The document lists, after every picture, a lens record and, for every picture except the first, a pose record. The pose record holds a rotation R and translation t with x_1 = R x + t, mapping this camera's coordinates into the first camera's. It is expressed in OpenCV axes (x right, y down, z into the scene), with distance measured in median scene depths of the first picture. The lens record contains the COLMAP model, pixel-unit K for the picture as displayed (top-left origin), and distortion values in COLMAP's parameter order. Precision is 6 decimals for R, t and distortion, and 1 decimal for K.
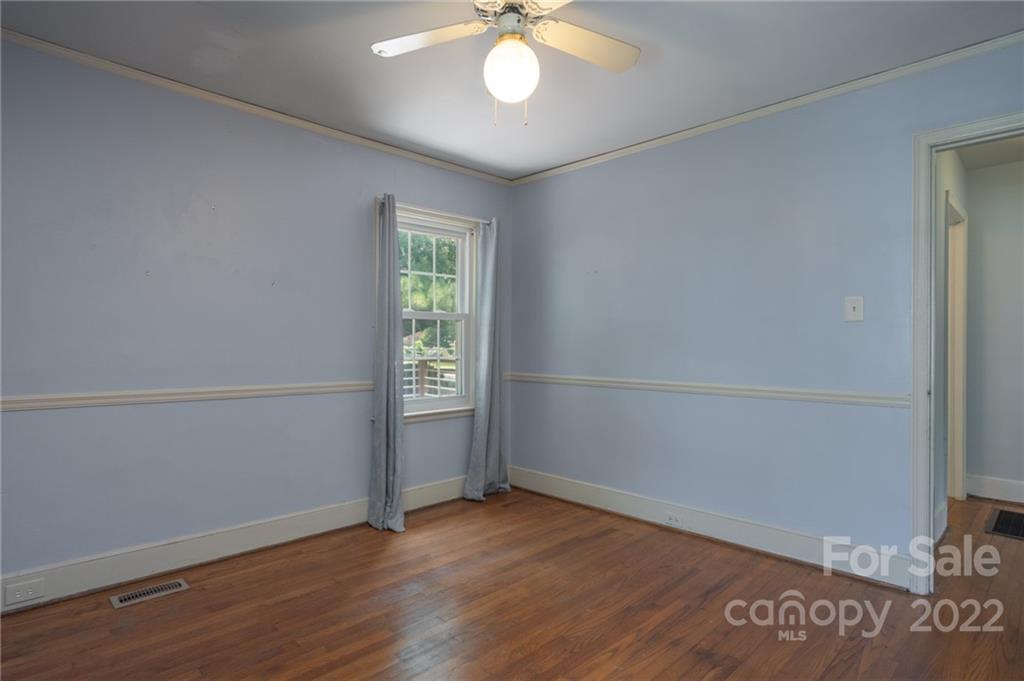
lens RADIAL K [[550.1, 0, 513.2], [0, 550.1, 338.3], [0, 0, 1]] dist [-0.006265, 0.000527]
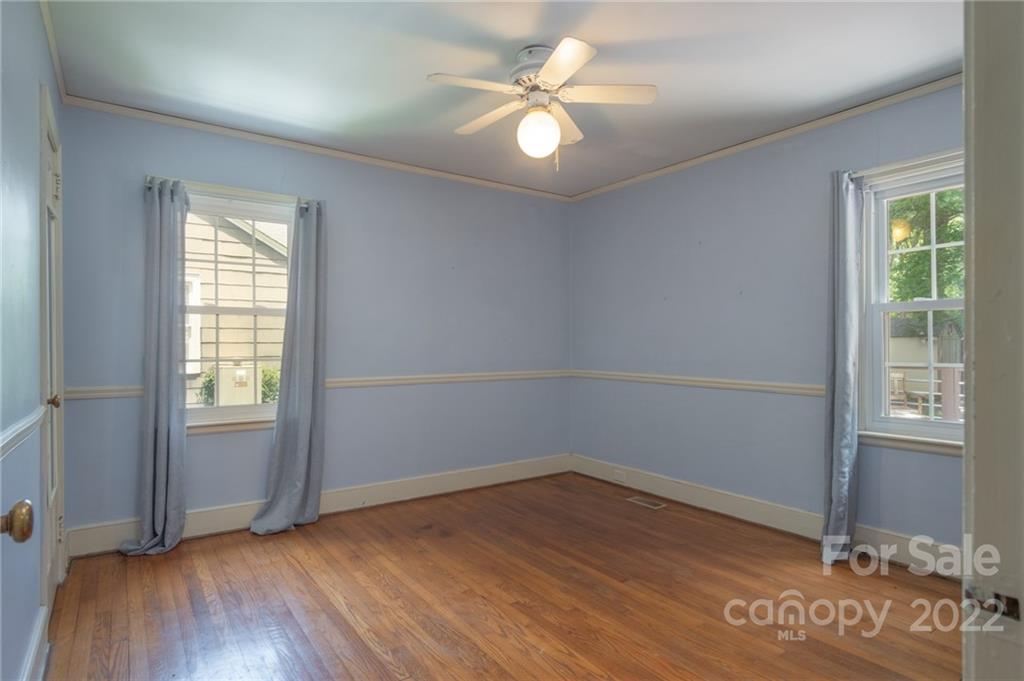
lens RADIAL K [[550.1, 0, 505.8], [0, 550.1, 345.3], [0, 0, 1]] dist [-0.006265, 0.000527]
pose [[-0.166787, -0.003317, -0.985987, 0.824221], [0.005763, 0.999974, -0.004339, 0.013637], [0.985976, -0.006406, -0.166764, 0.739749]]
